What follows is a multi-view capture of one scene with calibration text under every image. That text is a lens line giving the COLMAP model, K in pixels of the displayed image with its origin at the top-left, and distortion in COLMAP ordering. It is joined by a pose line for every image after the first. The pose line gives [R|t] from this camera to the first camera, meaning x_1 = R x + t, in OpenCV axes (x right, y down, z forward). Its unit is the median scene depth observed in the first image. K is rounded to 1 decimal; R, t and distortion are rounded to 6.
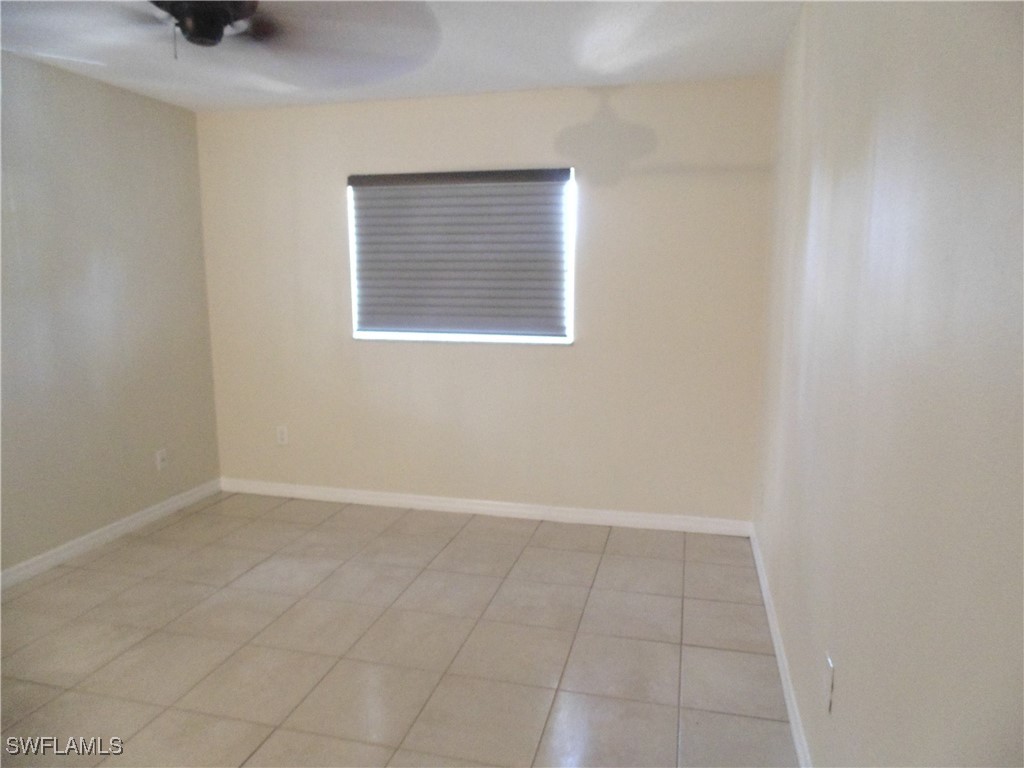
lens RADIAL K [[678.3, 0, 516.5], [0, 678.3, 387.3], [0, 0, 1]] dist [-0.020381, -0.001492]
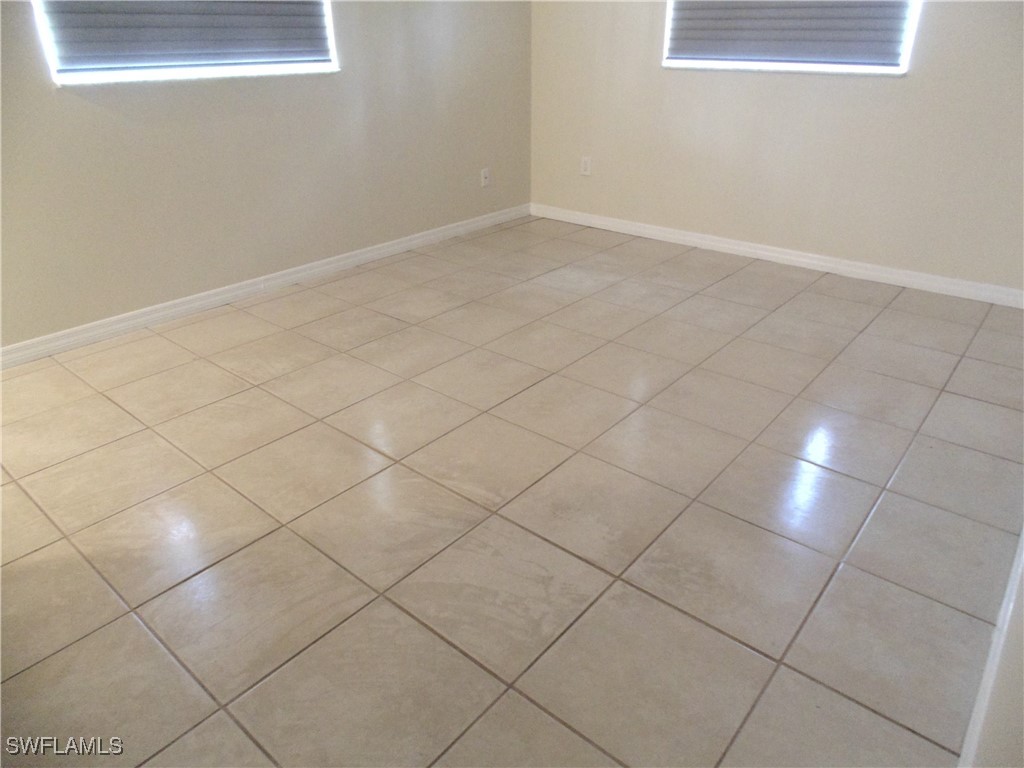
lens RADIAL K [[678.3, 0, 511.1], [0, 678.3, 384.1], [0, 0, 1]] dist [-0.020381, -0.001492]
pose [[0.897485, 0.194635, -0.395775, 0.049538], [-0.062191, 0.944239, 0.323333, 0.070061], [0.436638, -0.265573, 0.859545, -0.084802]]
